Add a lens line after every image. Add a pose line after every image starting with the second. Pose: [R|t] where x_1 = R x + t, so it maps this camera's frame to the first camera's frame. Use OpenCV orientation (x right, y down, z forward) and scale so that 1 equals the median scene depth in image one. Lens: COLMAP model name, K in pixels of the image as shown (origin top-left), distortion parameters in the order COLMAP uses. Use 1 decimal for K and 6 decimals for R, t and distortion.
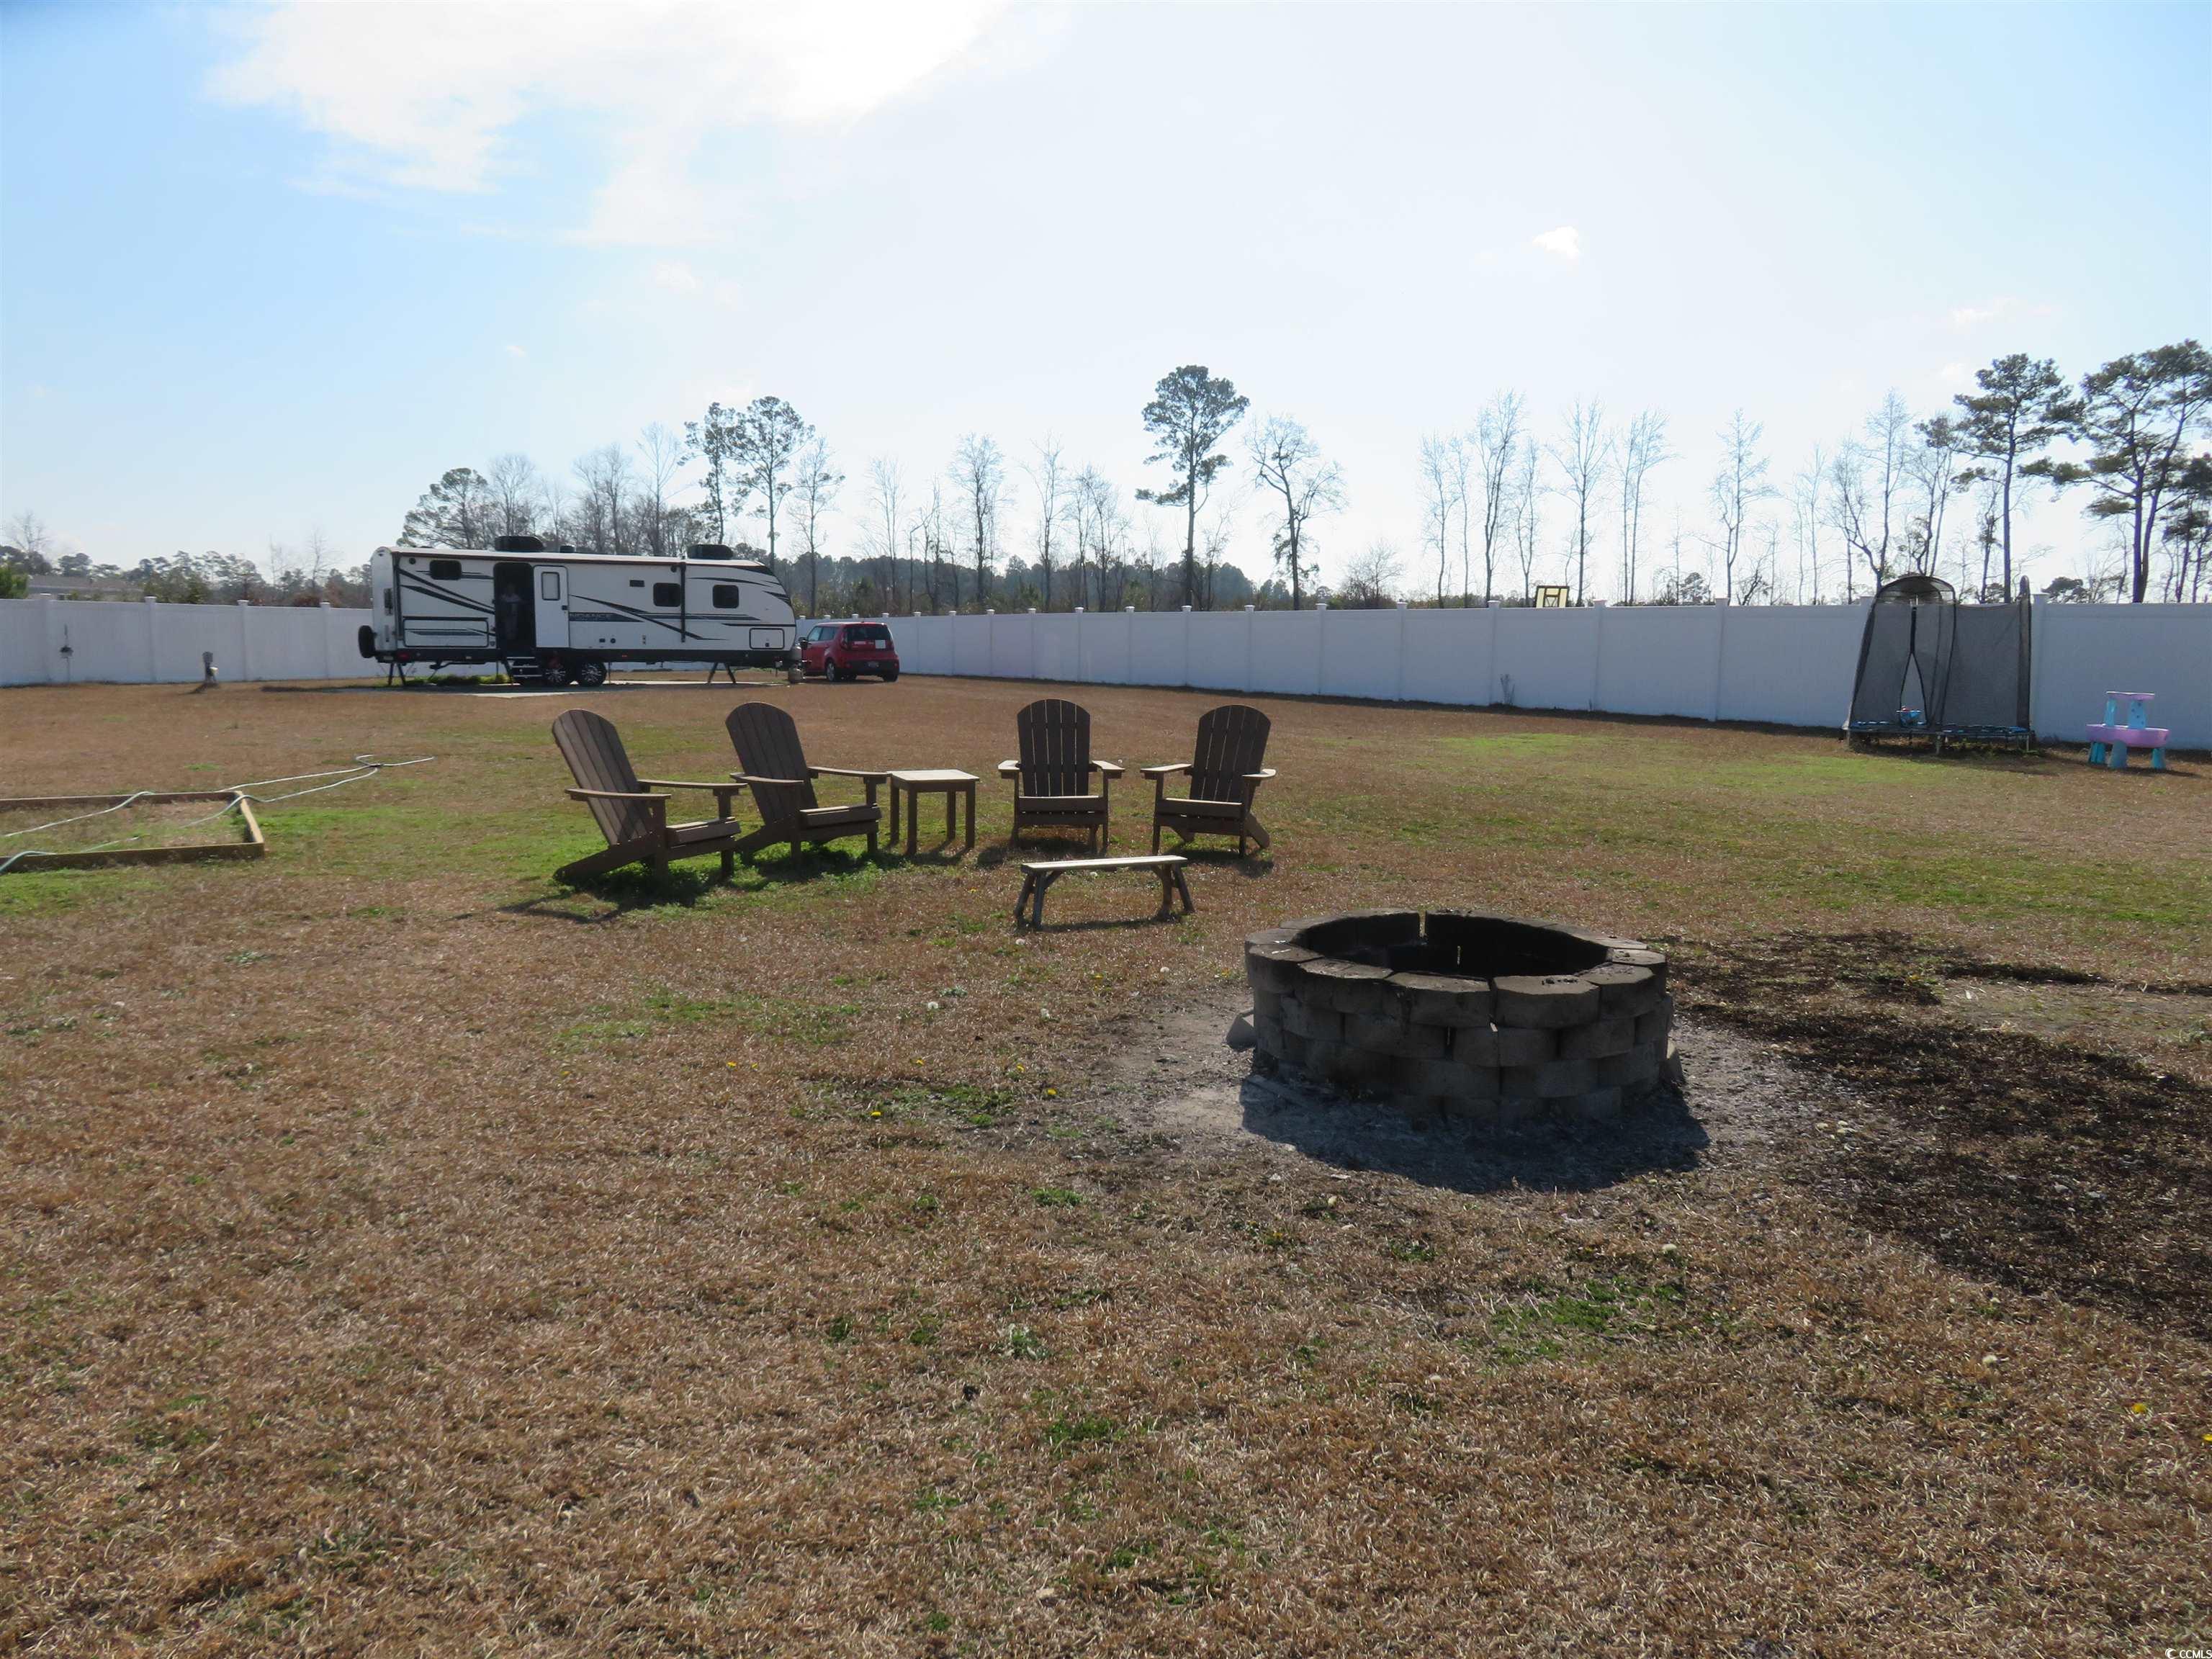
lens RADIAL K [[1570.9, 0, 1111.2], [0, 1570.9, 838.7], [0, 0, 1]] dist [-0.011382, 0.007716]
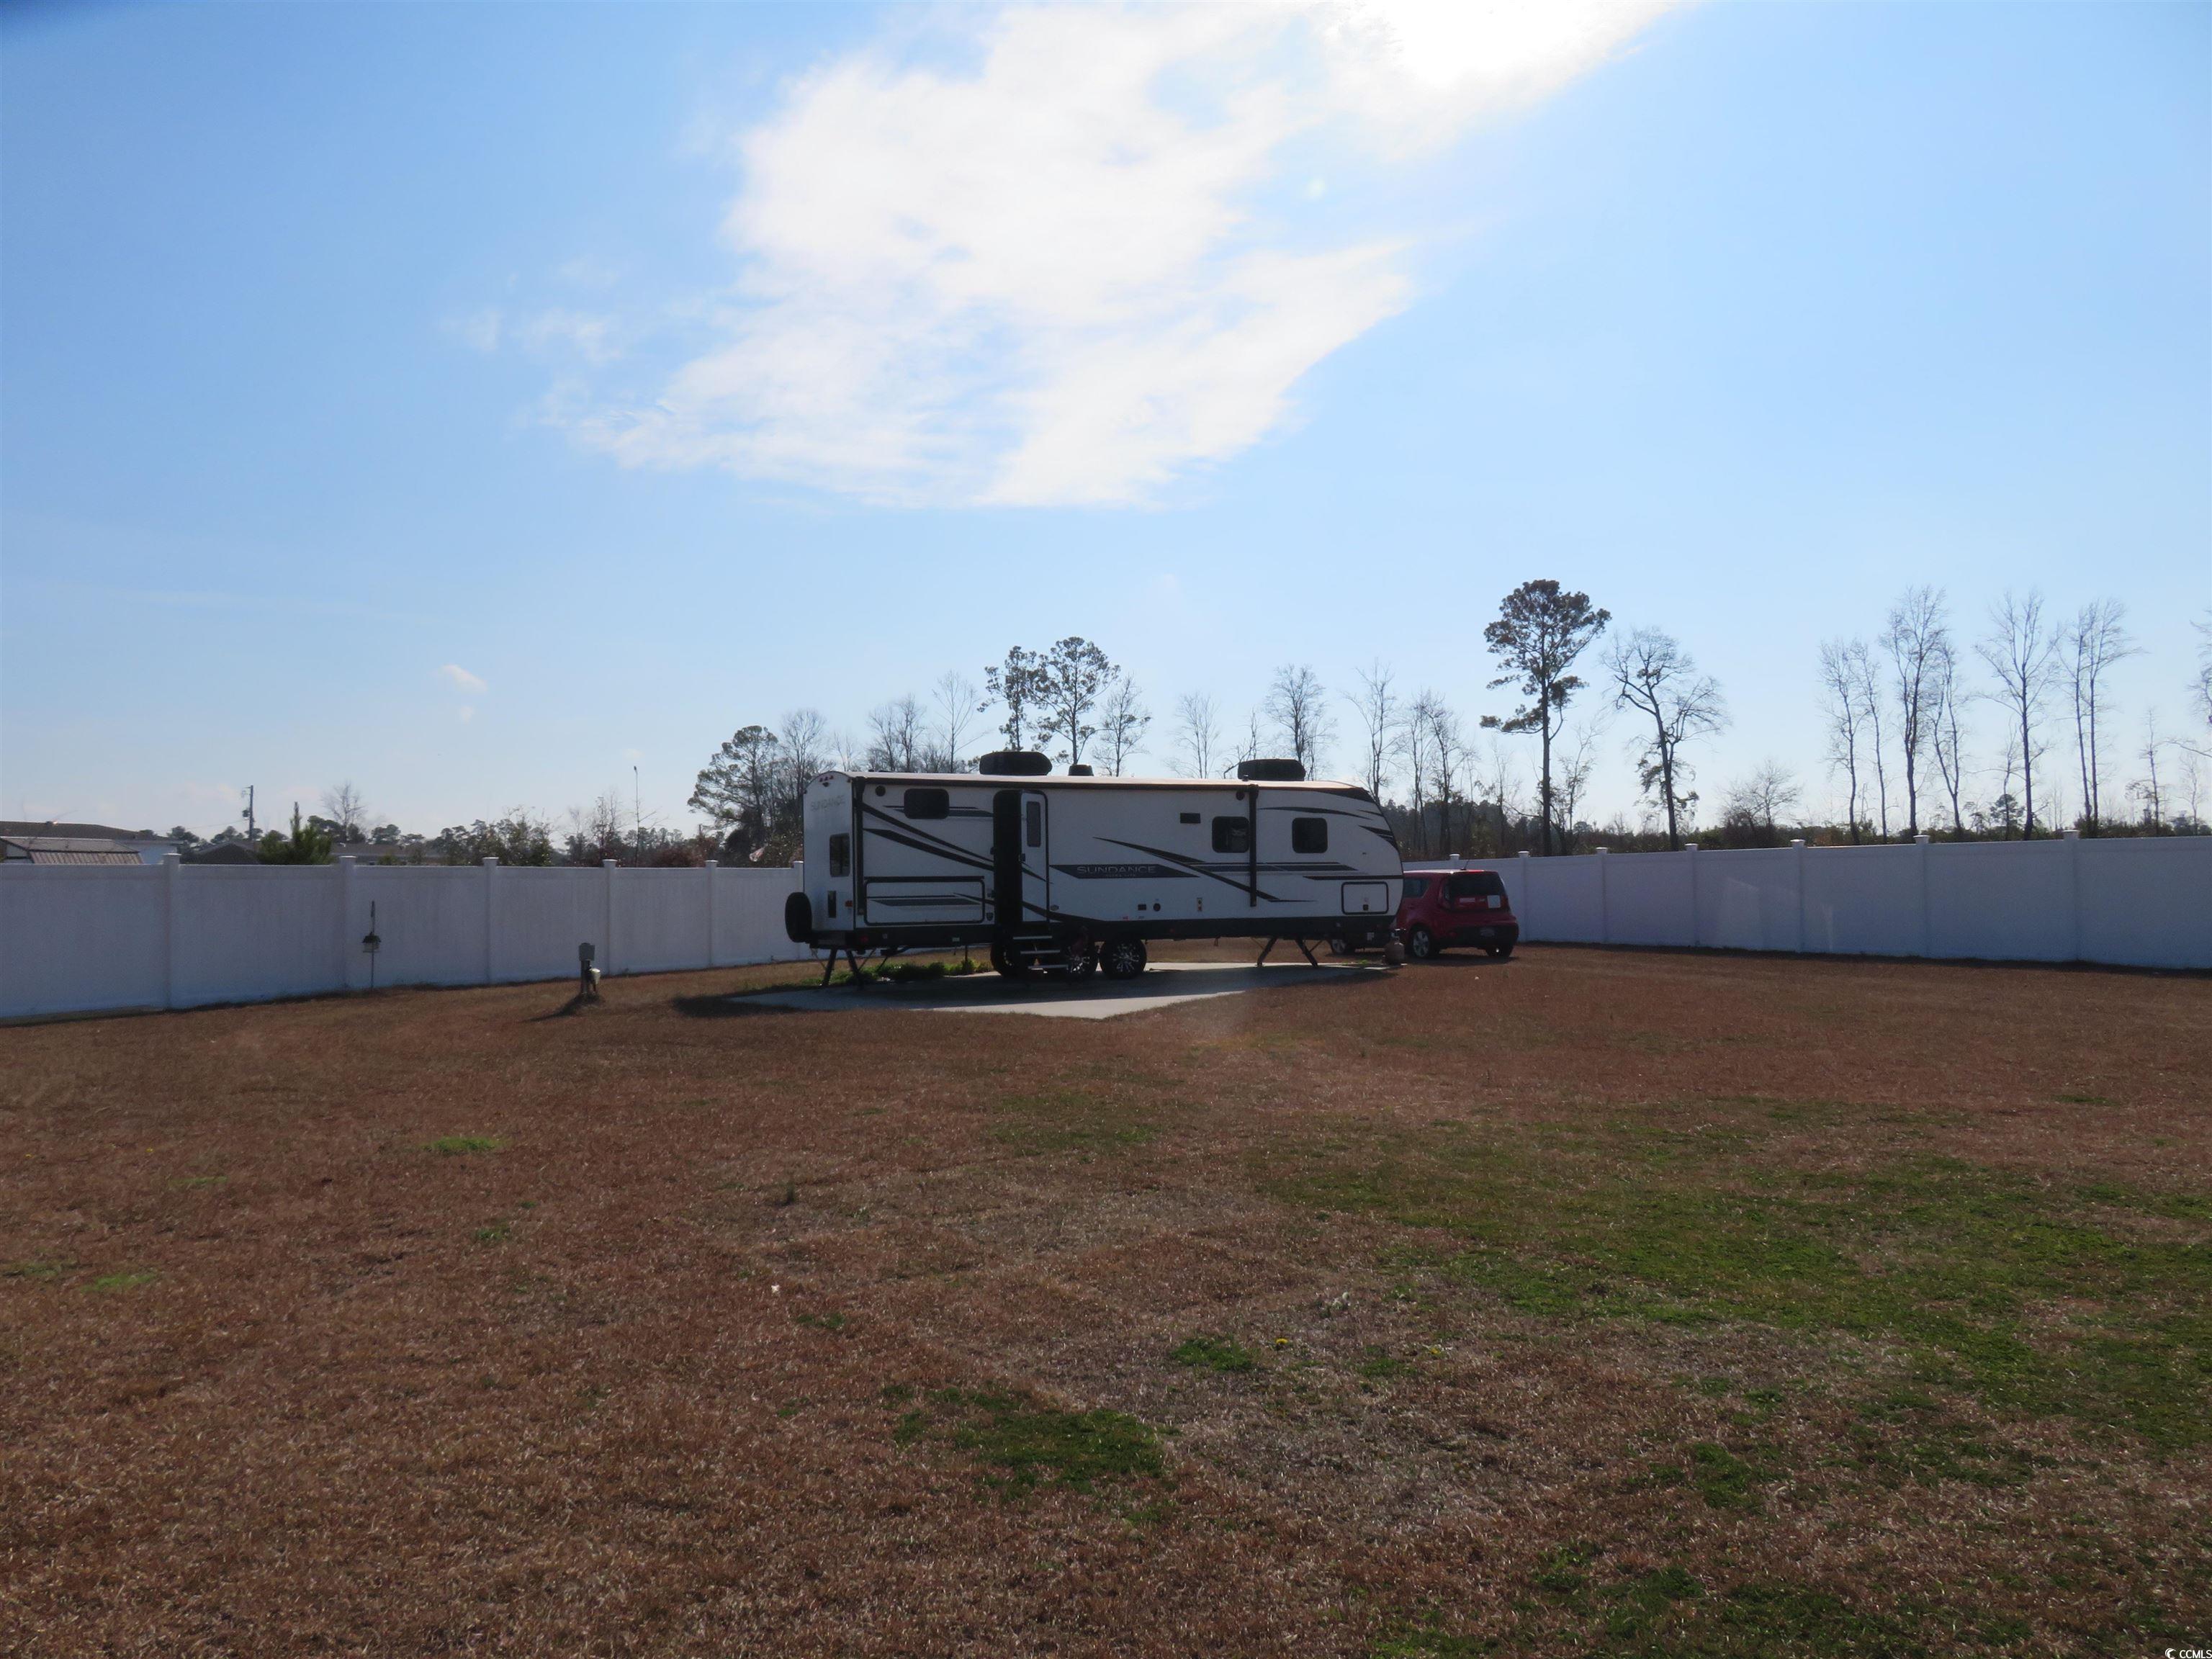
lens RADIAL K [[1570.9, 0, 1101.7], [0, 1570.9, 829.4], [0, 0, 1]] dist [-0.011382, 0.007716]
pose [[0.988464, -0.028927, -0.148667, -0.067652], [0.004649, 0.986924, -0.161119, -0.015009], [0.151383, 0.158569, 0.975674, 0.101162]]
